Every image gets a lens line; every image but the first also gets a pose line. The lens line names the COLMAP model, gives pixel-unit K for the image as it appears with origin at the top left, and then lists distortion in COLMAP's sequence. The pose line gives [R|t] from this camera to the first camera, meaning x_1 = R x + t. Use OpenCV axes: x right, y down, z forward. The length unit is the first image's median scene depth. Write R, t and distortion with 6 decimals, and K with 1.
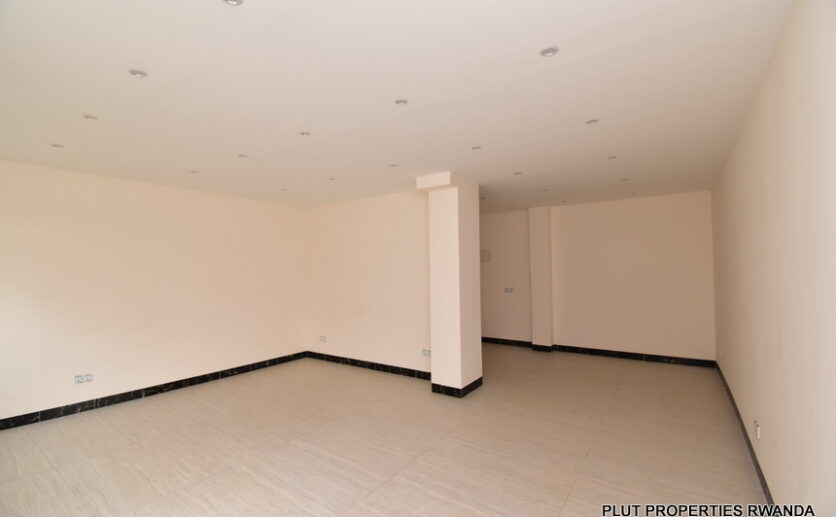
lens RADIAL K [[367.8, 0, 414.5], [0, 367.8, 257.7], [0, 0, 1]] dist [0.020273, -0.025557]
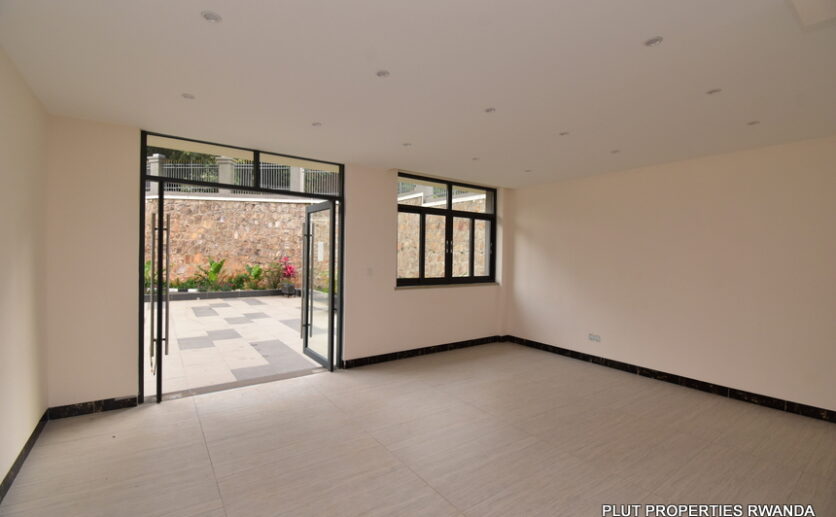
lens RADIAL K [[367.8, 0, 414.5], [0, 367.8, 257.7], [0, 0, 1]] dist [0.020273, -0.025557]
pose [[-0.339073, 0.013688, -0.940660, 0.682087], [0.020782, 0.999759, 0.007057, 0.038268], [0.940530, -0.017156, -0.339276, 1.126577]]
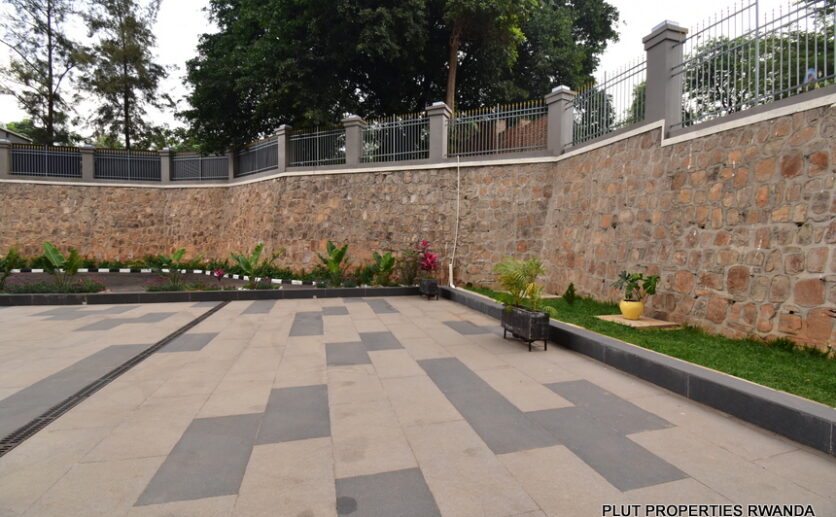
lens RADIAL K [[367.8, 0, 414.5], [0, 367.8, 257.7], [0, 0, 1]] dist [0.020273, -0.025557]
pose [[-0.641940, 0.033877, -0.766006, -0.699602], [0.023568, 0.999423, 0.024449, 0.099291], [0.766392, -0.002358, -0.642369, -0.056180]]
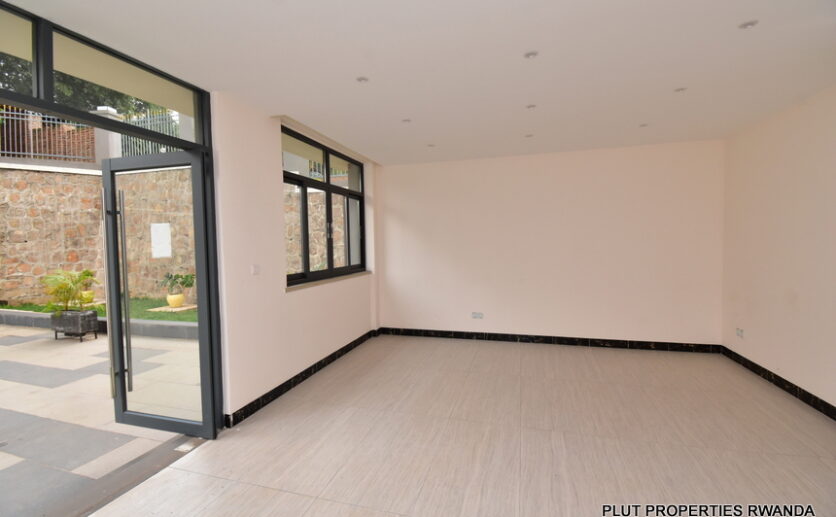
lens RADIAL K [[367.8, 0, 414.5], [0, 367.8, 257.7], [0, 0, 1]] dist [0.020273, -0.025557]
pose [[0.319314, 0.048329, -0.946416, 0.377805], [0.046834, 0.996674, 0.066697, 0.026030], [0.946491, -0.065622, 0.315989, 0.491427]]
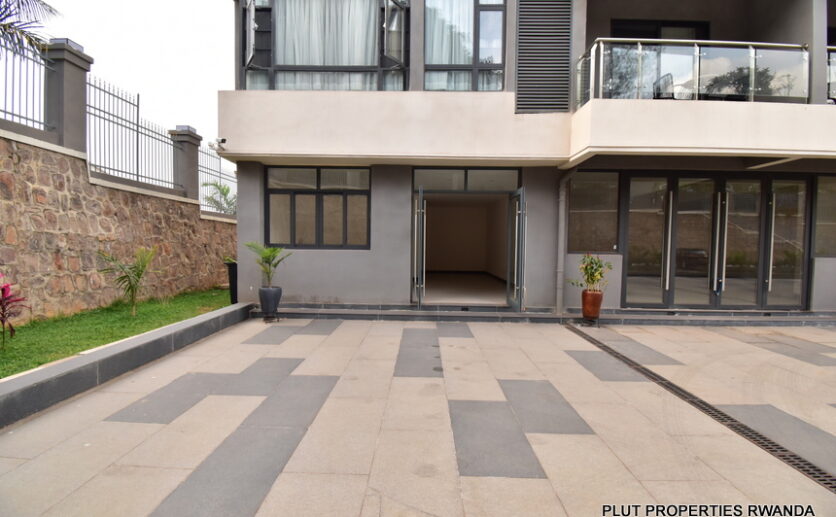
lens RADIAL K [[367.8, 0, 414.5], [0, 367.8, 257.7], [0, 0, 1]] dist [0.020273, -0.025557]
pose [[0.830295, 0.002868, 0.557317, -1.996981], [-0.043362, 0.997288, 0.059468, 0.075848], [-0.555635, -0.073542, 0.828167, -1.689384]]
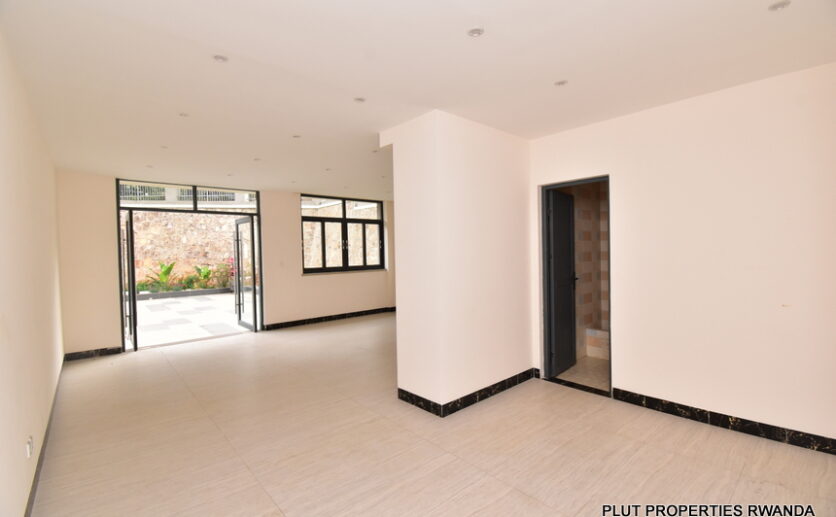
lens RADIAL K [[367.8, 0, 414.5], [0, 367.8, 257.7], [0, 0, 1]] dist [0.020273, -0.025557]
pose [[-0.239039, 0.034828, -0.970385, 1.301696], [0.058637, 0.998050, 0.021377, 0.066103], [0.969238, -0.051791, -0.240615, 1.776088]]
